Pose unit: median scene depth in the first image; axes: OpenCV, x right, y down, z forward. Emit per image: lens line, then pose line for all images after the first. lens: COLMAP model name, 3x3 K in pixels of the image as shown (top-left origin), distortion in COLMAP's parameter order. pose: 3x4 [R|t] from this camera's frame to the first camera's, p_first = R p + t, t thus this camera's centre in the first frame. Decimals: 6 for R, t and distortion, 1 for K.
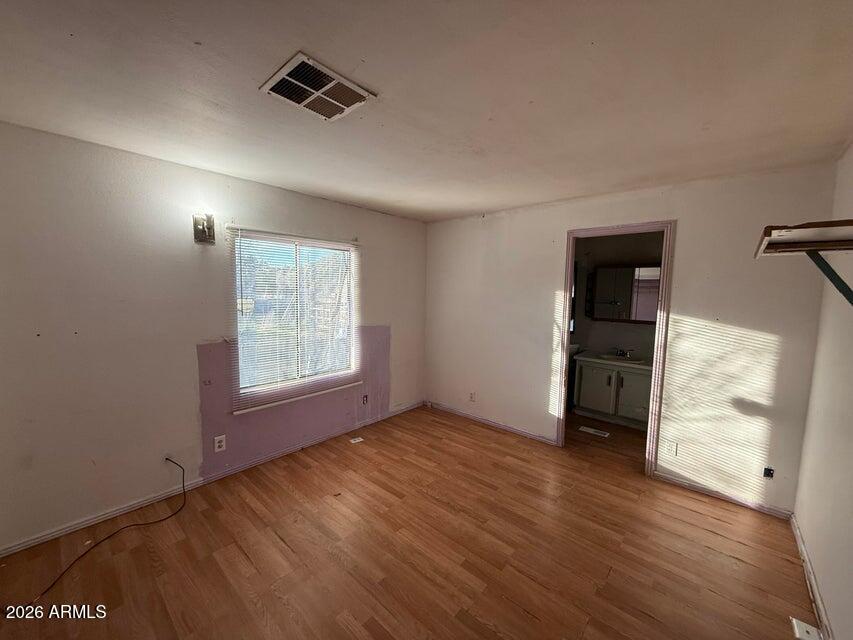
lens RADIAL K [[339.4, 0, 424.1], [0, 339.4, 319.4], [0, 0, 1]] dist [-0.000337, 0.000077]
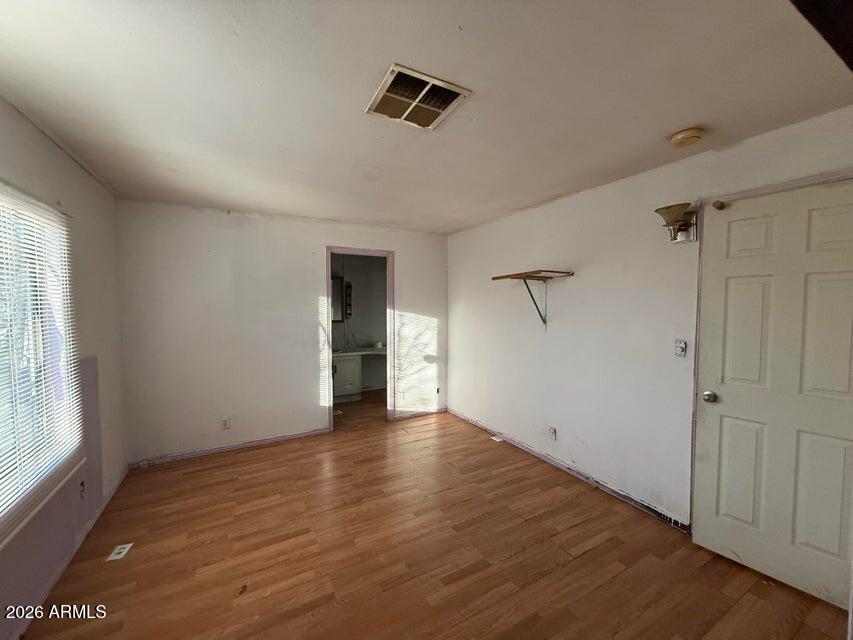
lens RADIAL K [[339.4, 0, 424.1], [0, 339.4, 319.4], [0, 0, 1]] dist [-0.000337, 0.000077]
pose [[0.332984, -0.063459, 0.940795, -0.639624], [0.091248, 0.995219, 0.034834, -0.018293], [-0.938507, 0.074247, 0.337182, 0.324931]]
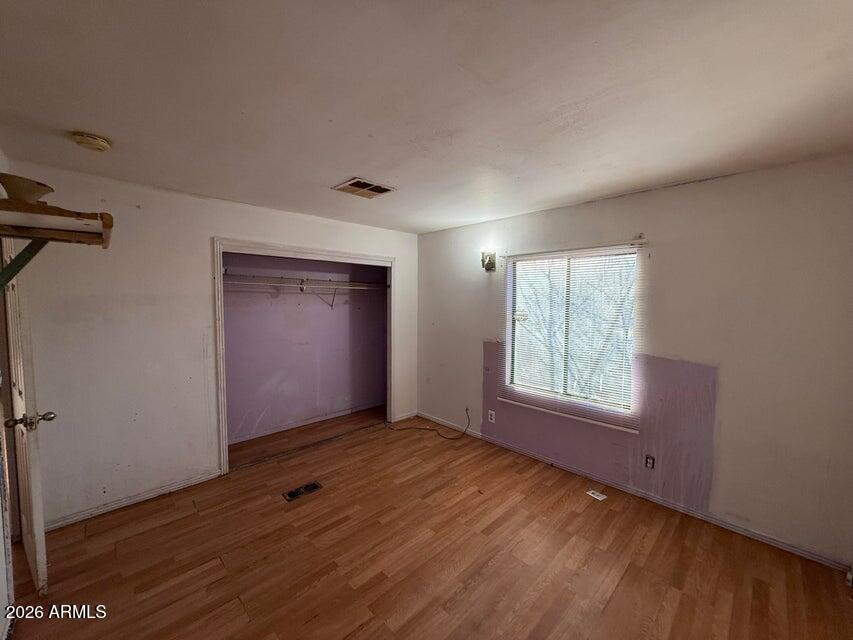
lens RADIAL K [[339.4, 0, 424.1], [0, 339.4, 319.4], [0, 0, 1]] dist [-0.000337, 0.000077]
pose [[-0.074222, 0.040337, -0.996426, 0.690433], [-0.095903, 0.994262, 0.047393, -0.053867], [0.992620, 0.099078, -0.069927, 0.719568]]
